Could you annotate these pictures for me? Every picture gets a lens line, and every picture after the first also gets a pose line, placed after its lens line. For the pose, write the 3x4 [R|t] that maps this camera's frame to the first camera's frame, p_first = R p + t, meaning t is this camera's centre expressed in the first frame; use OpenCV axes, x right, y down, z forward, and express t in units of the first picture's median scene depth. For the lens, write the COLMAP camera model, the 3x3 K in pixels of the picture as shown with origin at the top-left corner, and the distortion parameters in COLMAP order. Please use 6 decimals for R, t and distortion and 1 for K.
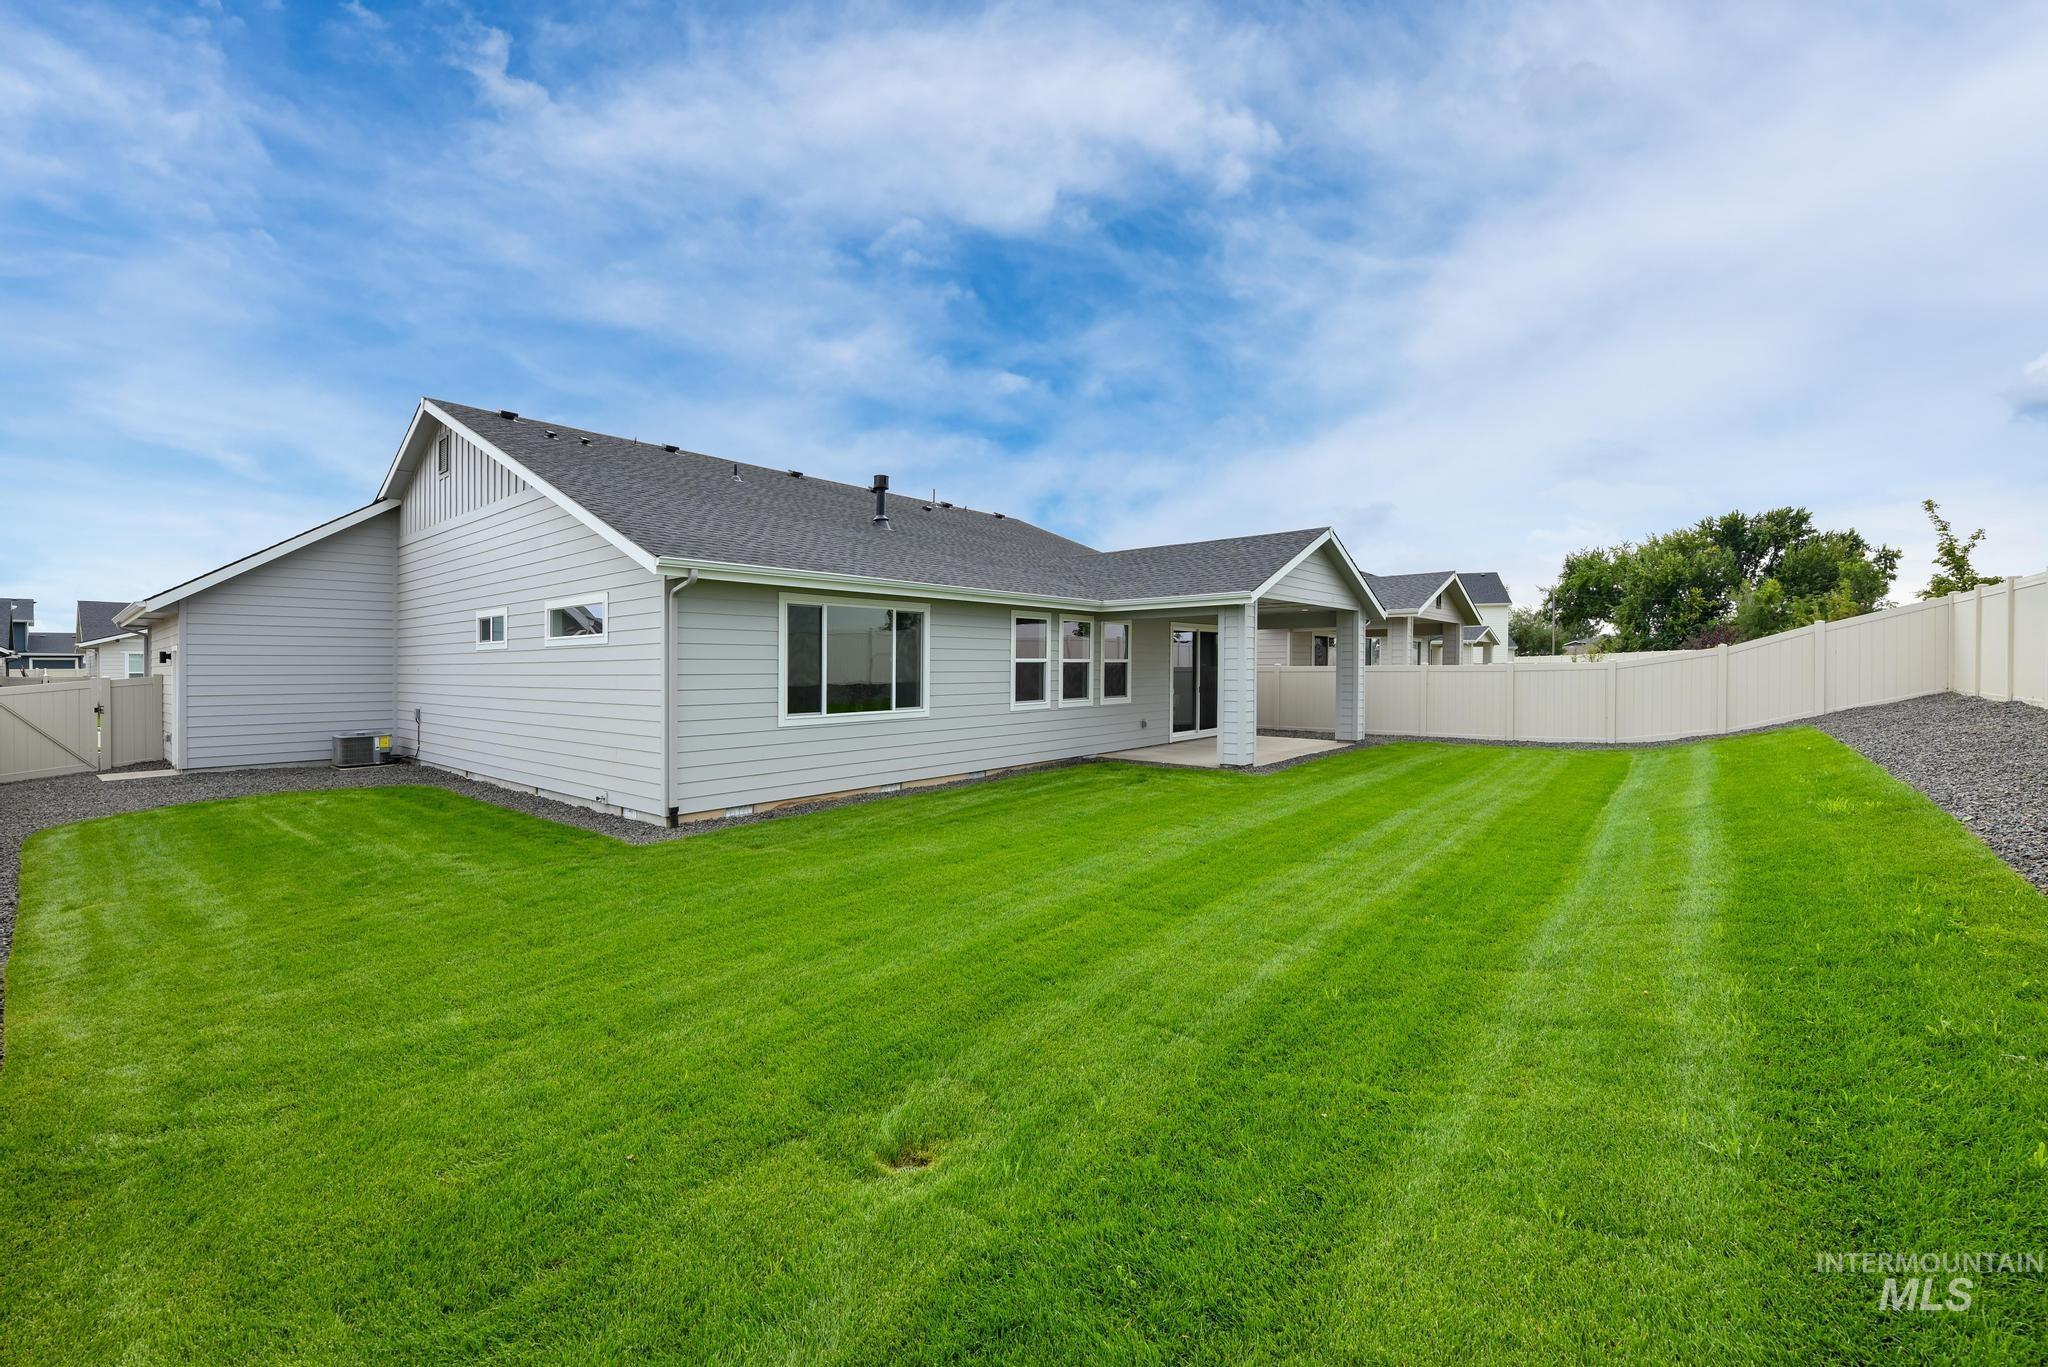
lens RADIAL K [[839.2, 0, 1024.0], [0, 839.2, 683.5], [0, 0, 1]] dist [0.000165, 0.000010]
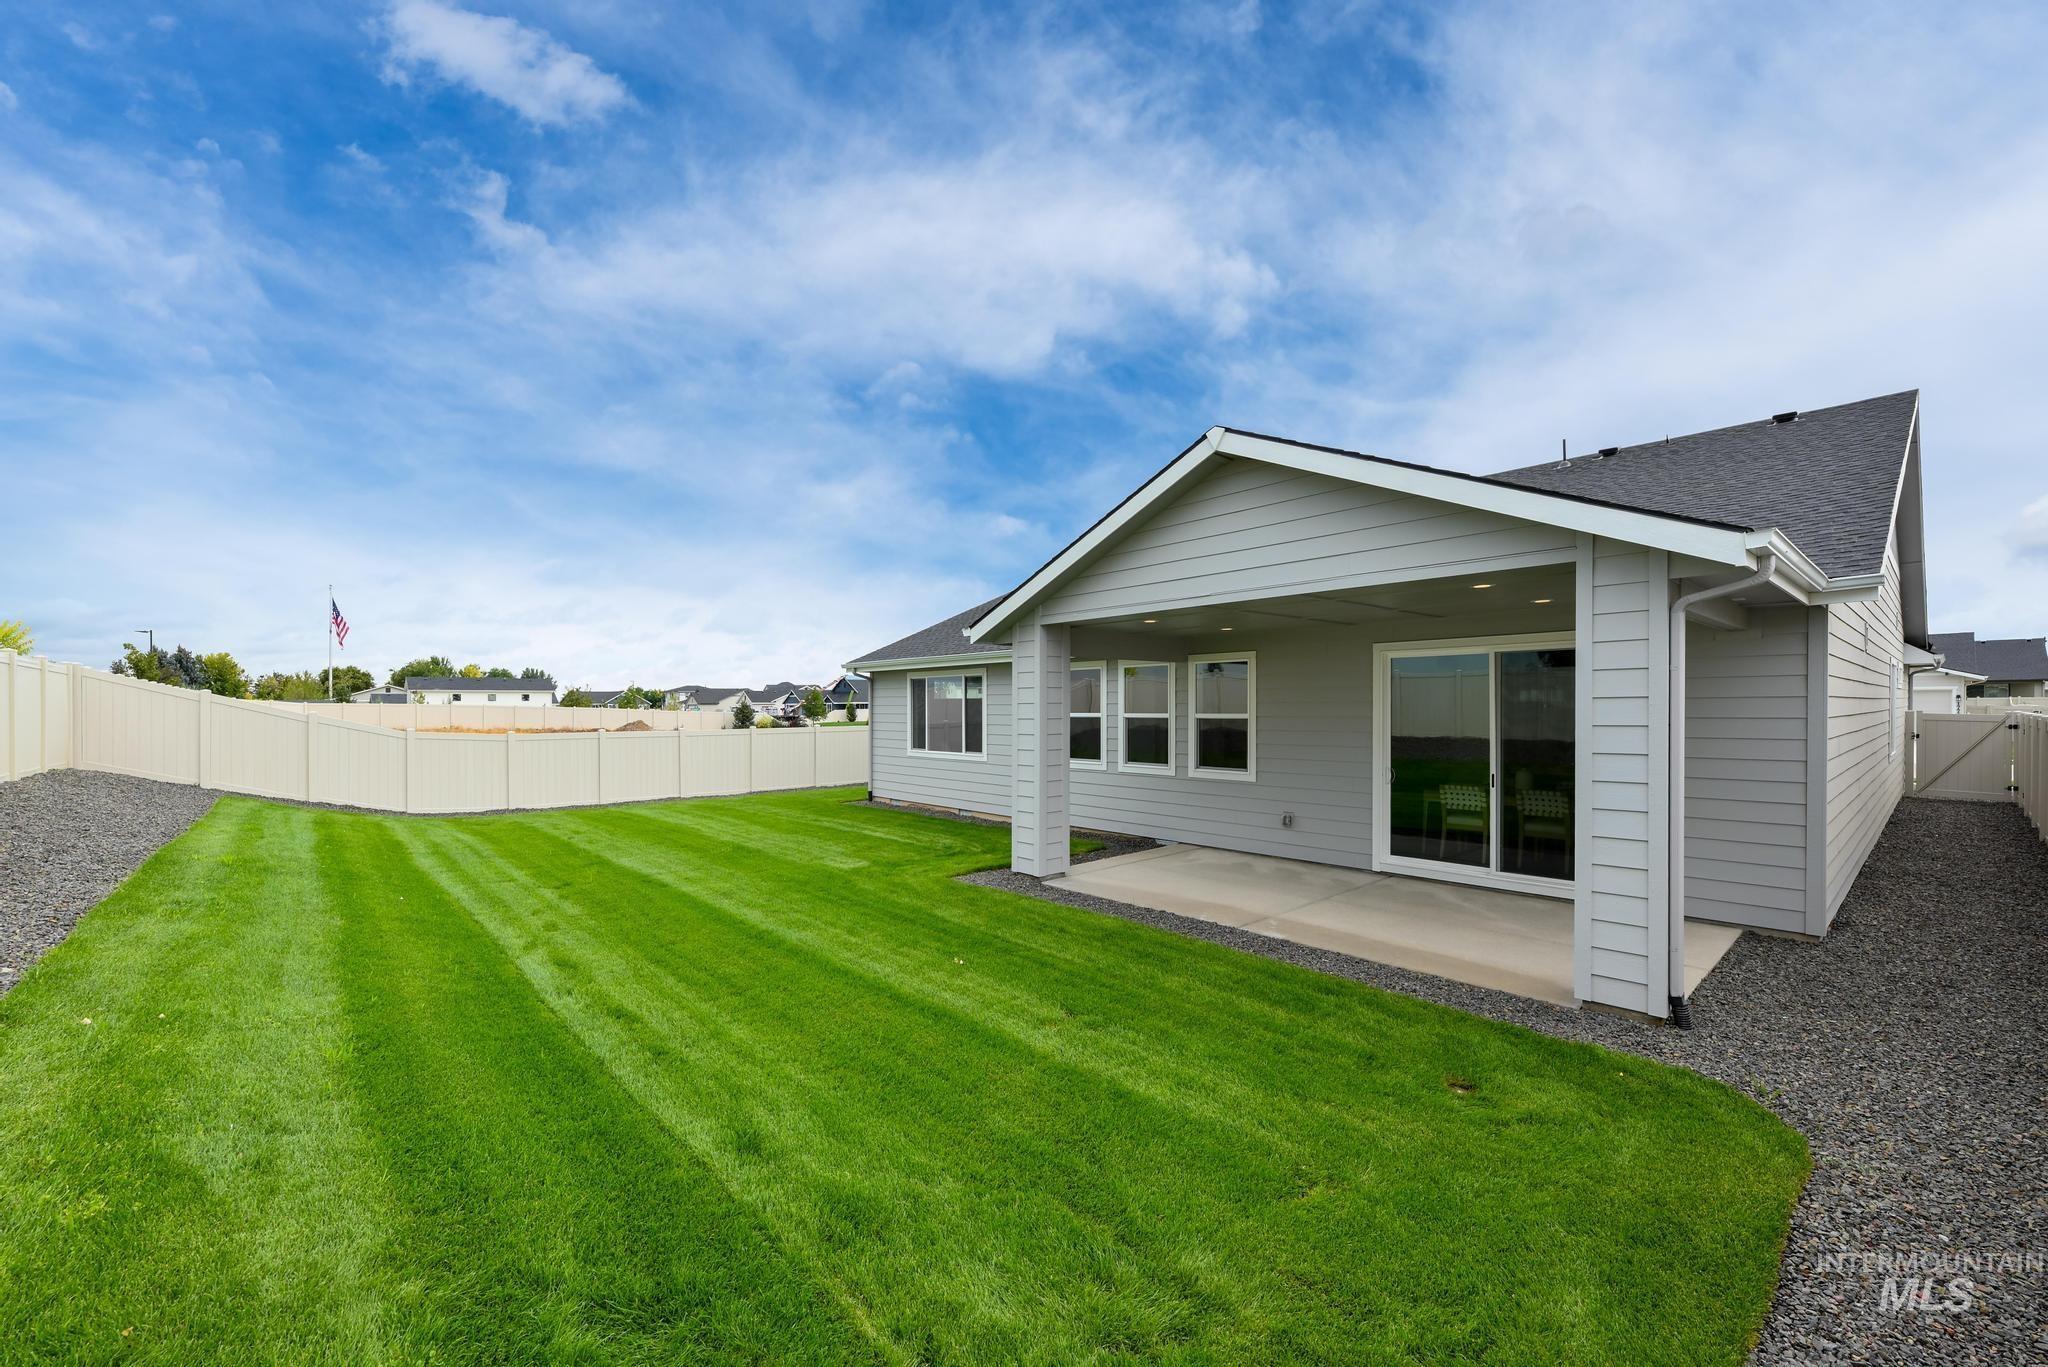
lens RADIAL K [[808.8, 0, 1022.0], [0, 808.8, 708.3], [0, 0, 1]] dist [0.000182, 0.000012]
pose [[-0.153756, 0.009563, -0.988063, 0.862262], [-0.011639, 0.999866, 0.011488, -0.042865], [0.988040, 0.013266, -0.153625, 1.034947]]
